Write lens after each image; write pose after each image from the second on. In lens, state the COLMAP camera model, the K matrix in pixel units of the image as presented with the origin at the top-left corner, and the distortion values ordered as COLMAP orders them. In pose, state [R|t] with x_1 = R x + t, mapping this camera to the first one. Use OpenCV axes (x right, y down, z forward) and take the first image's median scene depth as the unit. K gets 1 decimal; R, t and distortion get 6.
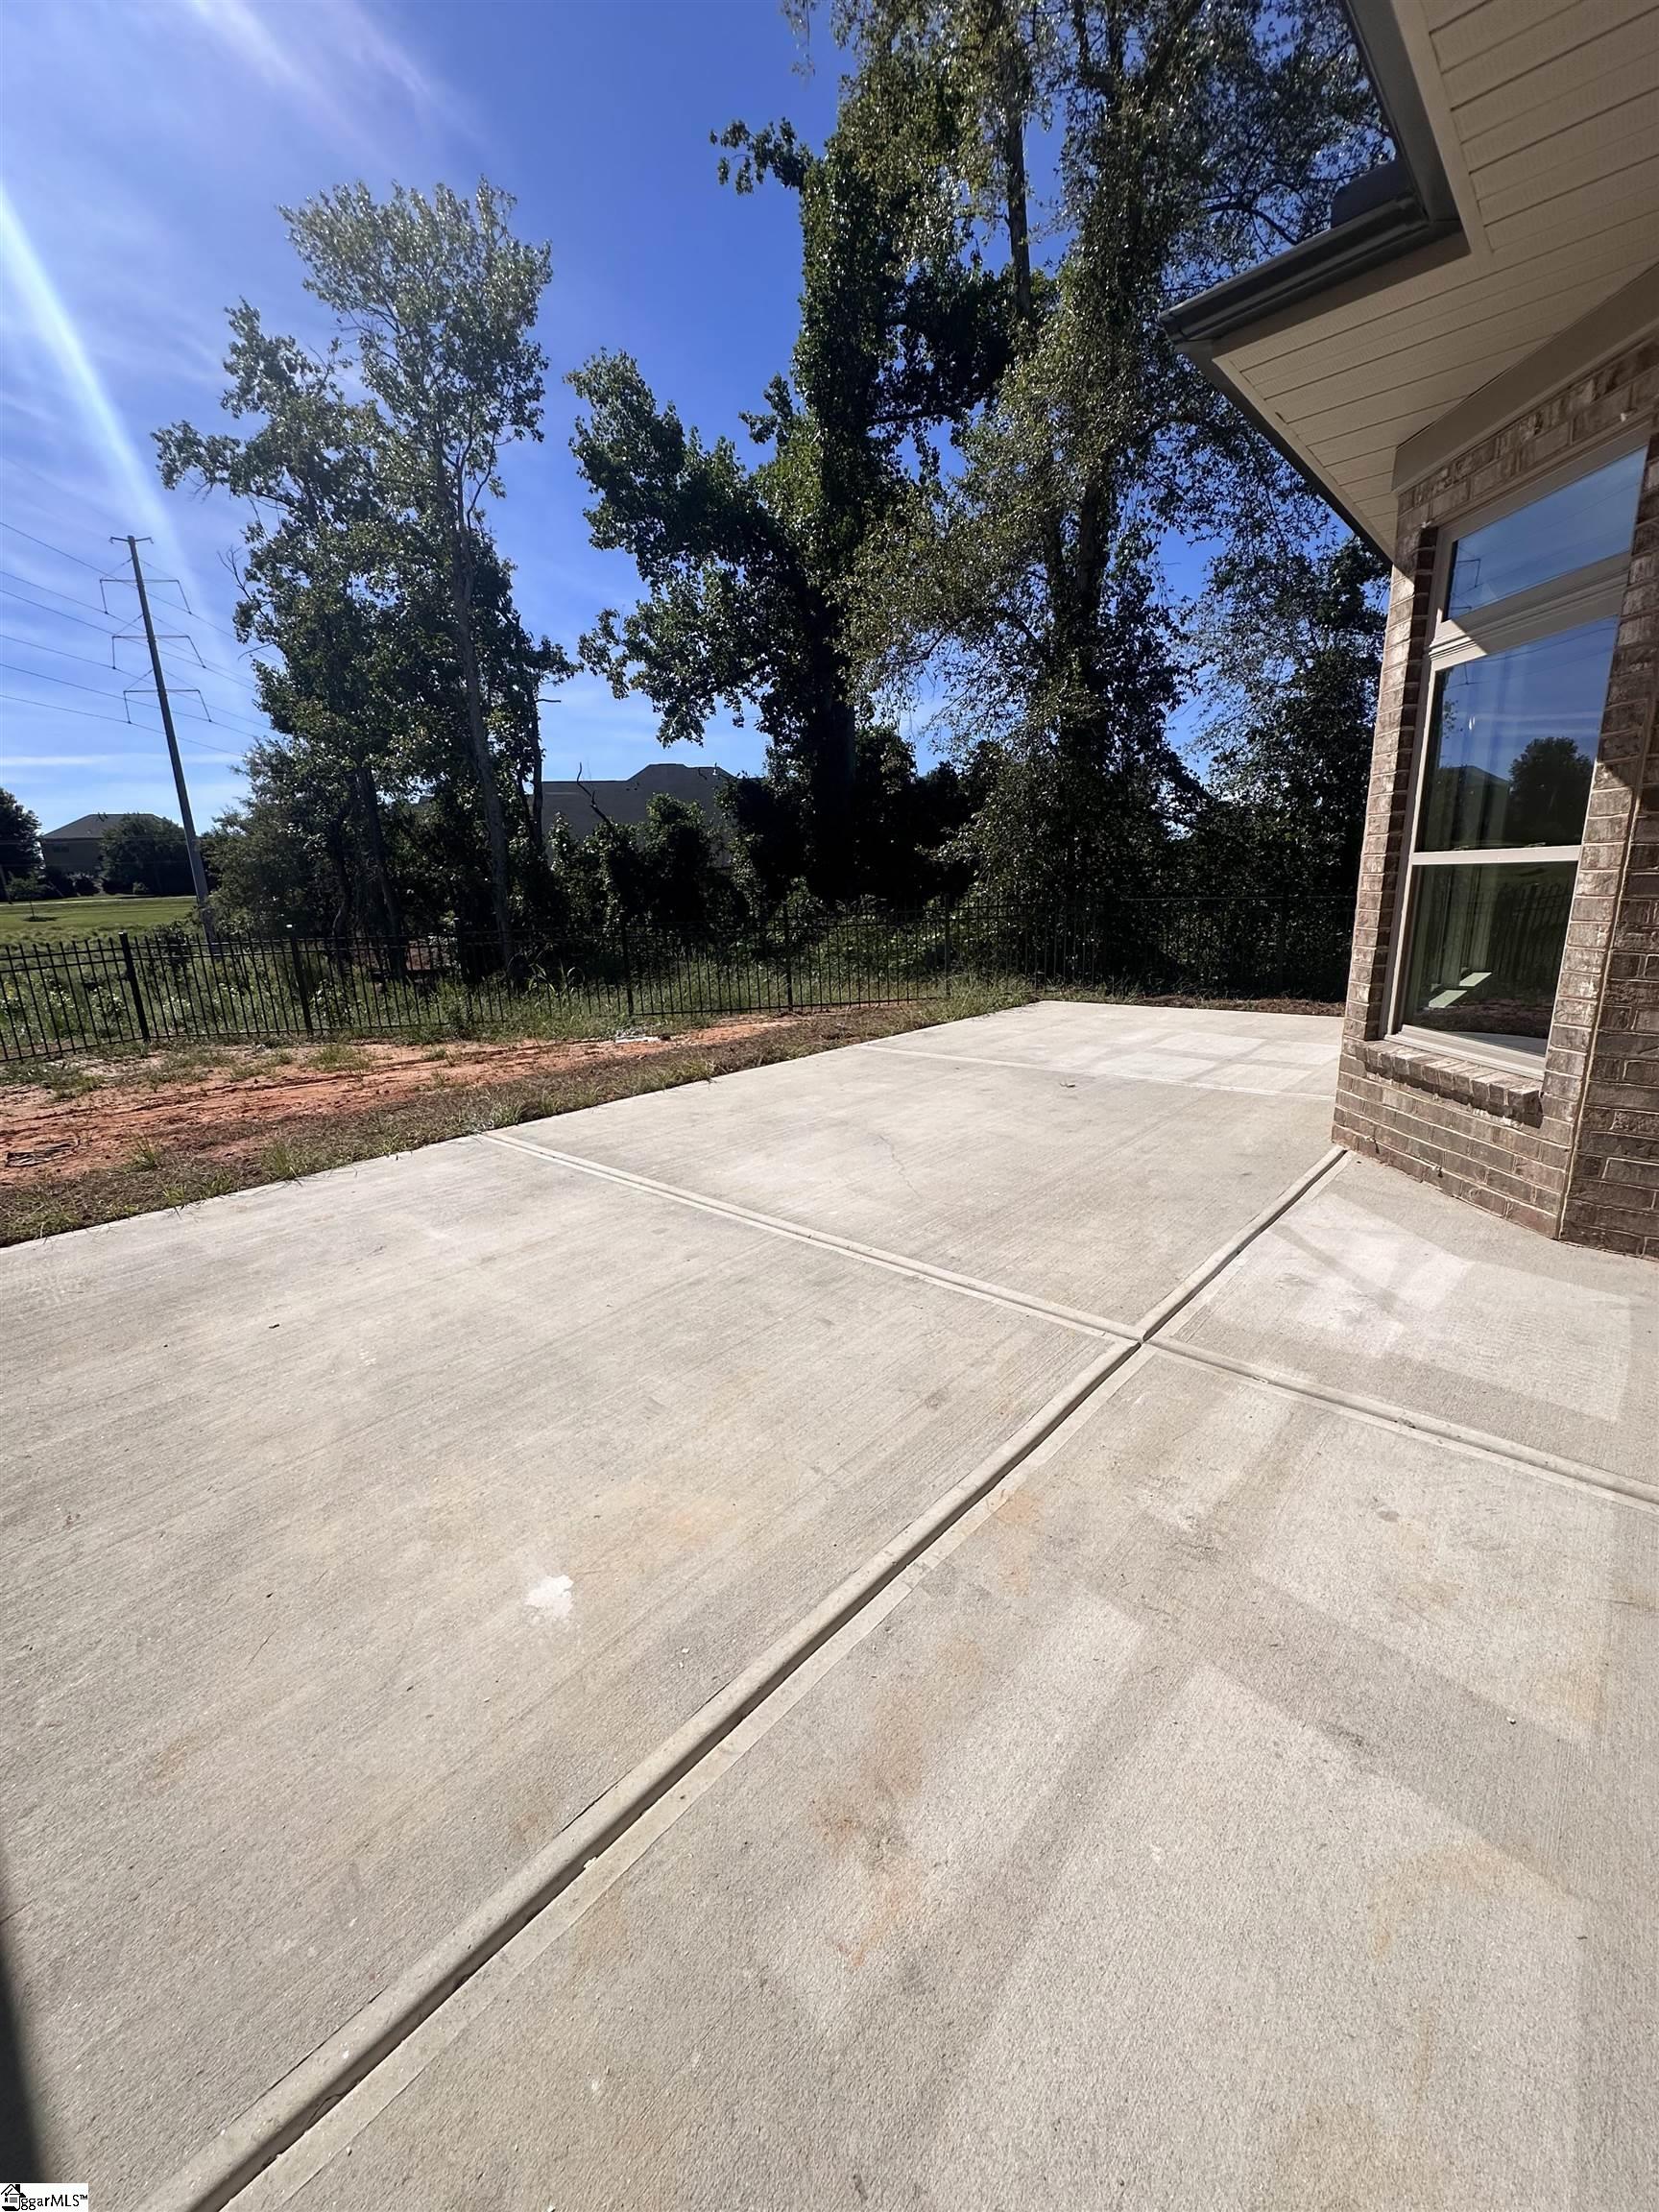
lens RADIAL K [[891.5, 0, 829.5], [0, 891.5, 1105.9], [0, 0, 1]] dist [0.009122, 0.000511]
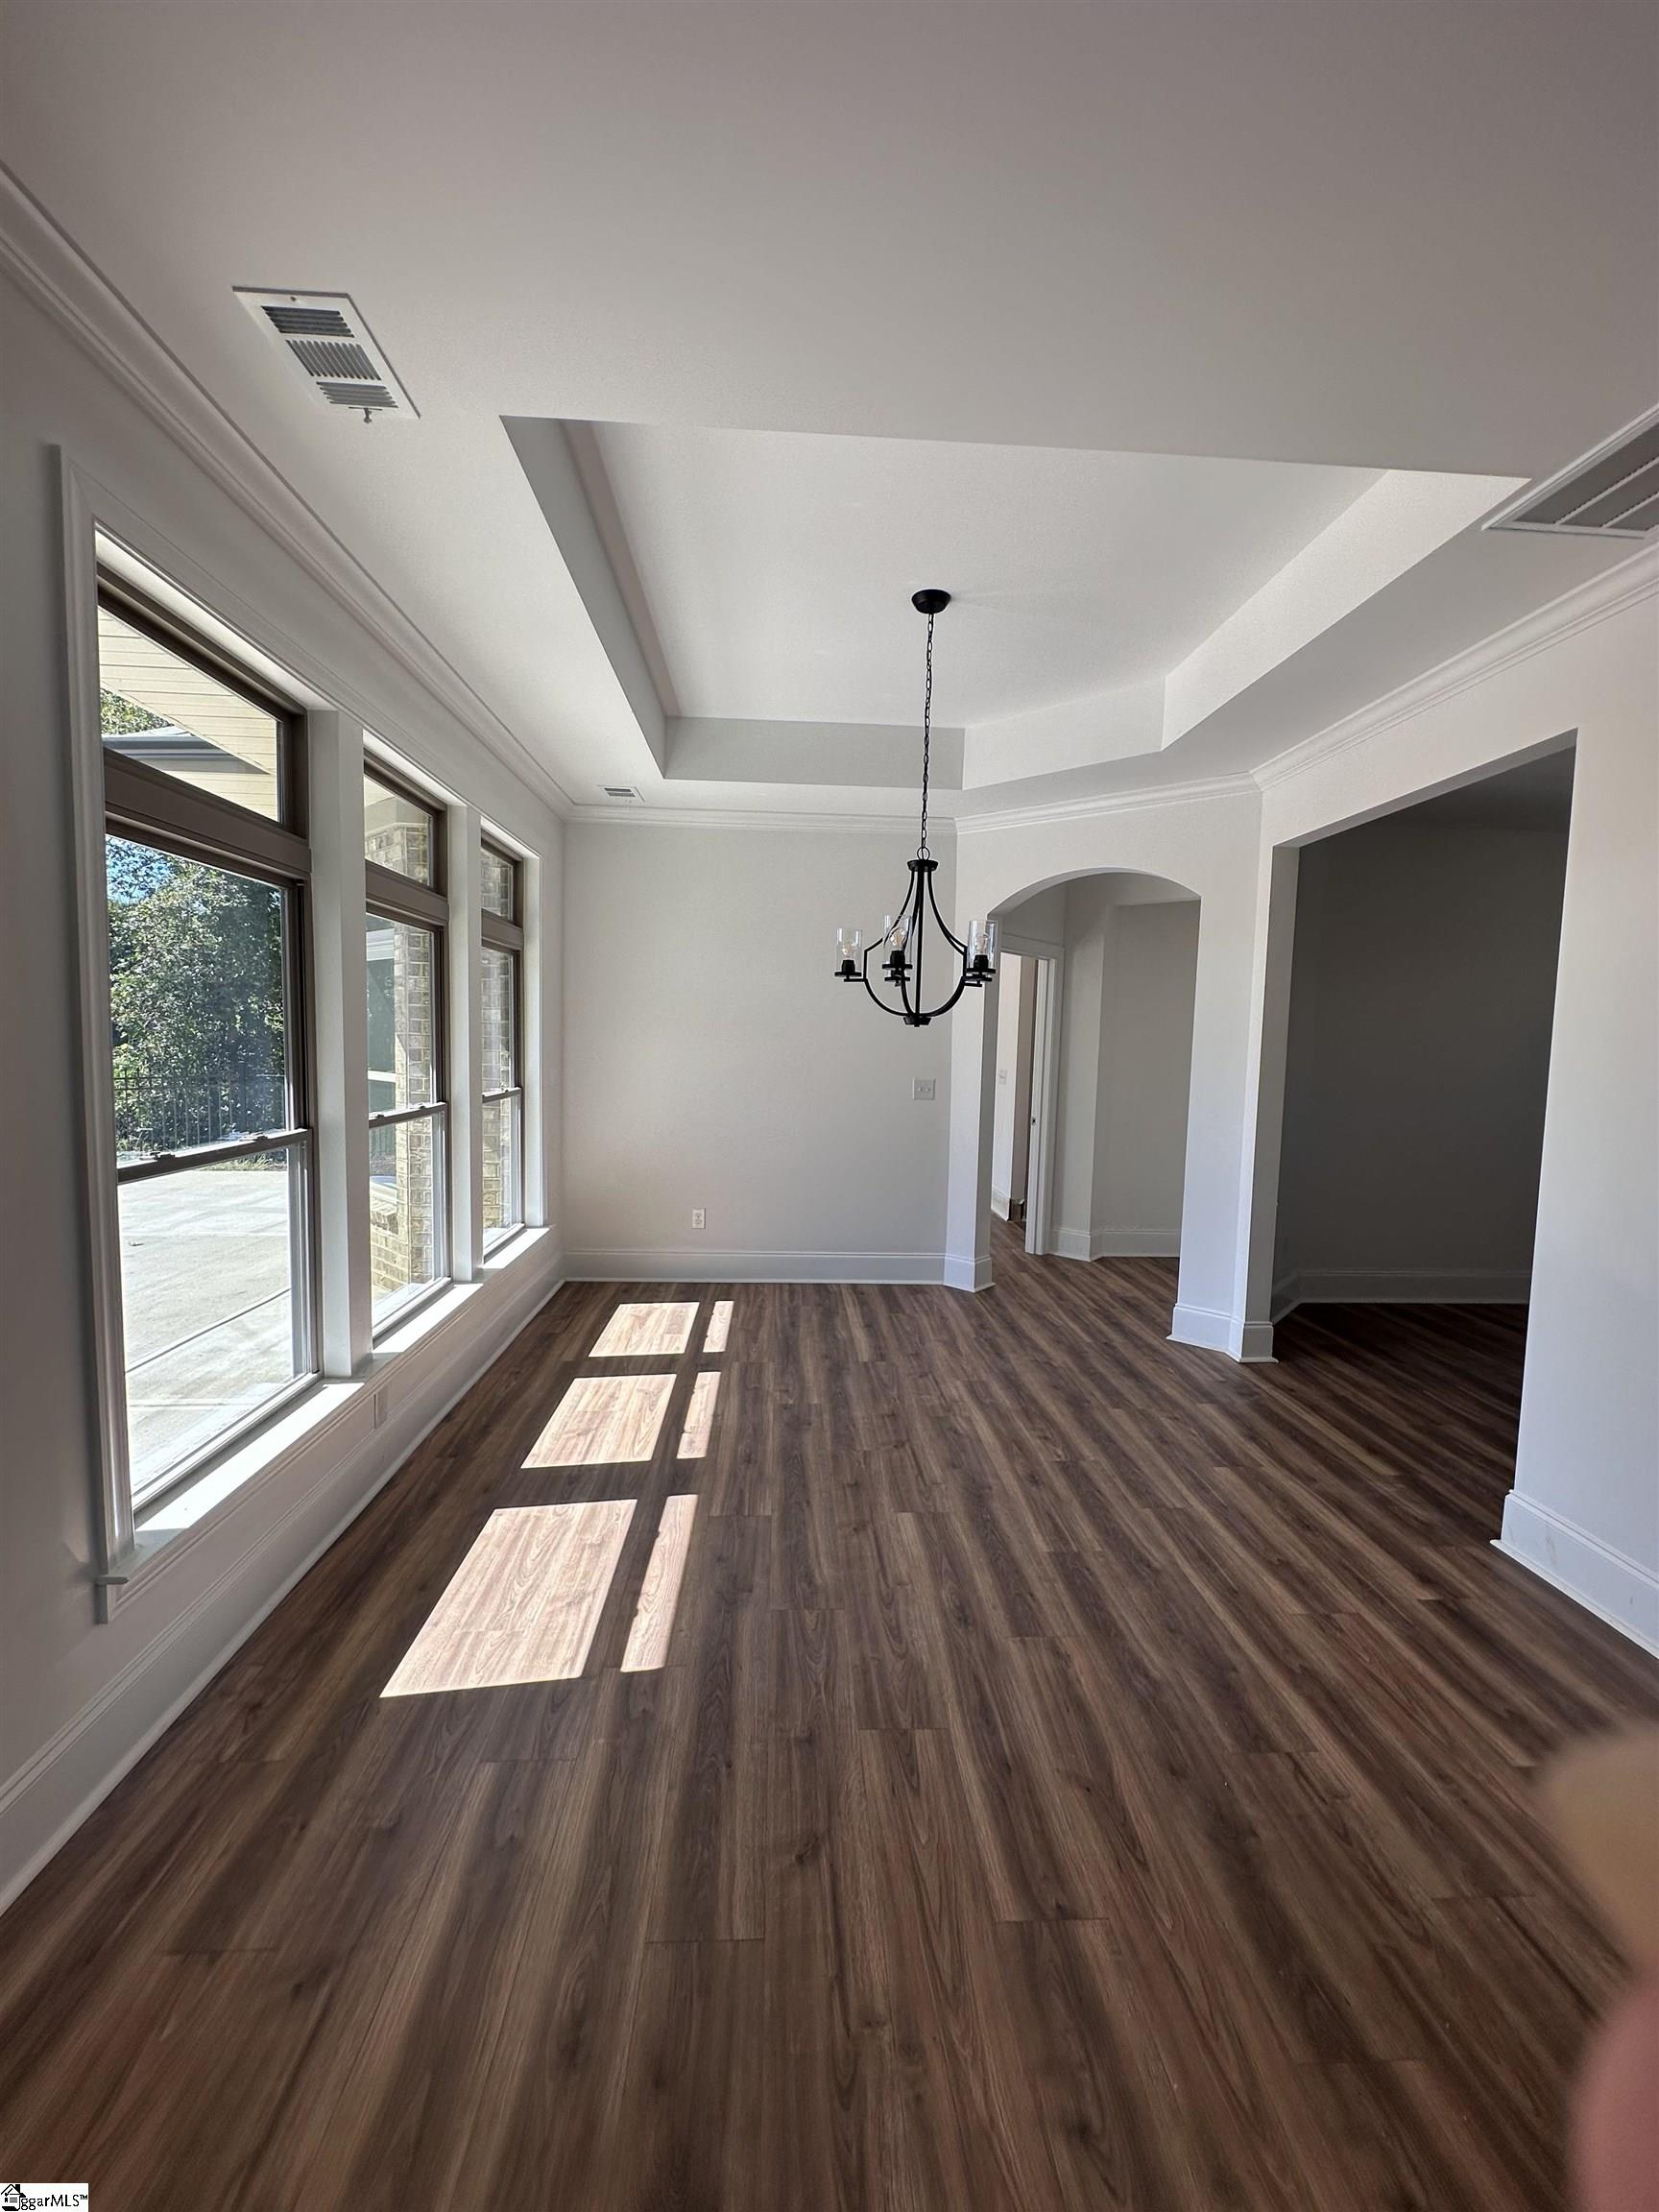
lens RADIAL K [[891.5, 0, 827.0], [0, 891.5, 1109.4], [0, 0, 1]] dist [0.009122, 0.000511]
pose [[0.708282, -0.002167, 0.705926, 0.174569], [0.127918, 0.983835, -0.125325, 0.112980], [-0.694243, 0.179066, 0.697109, -0.844283]]
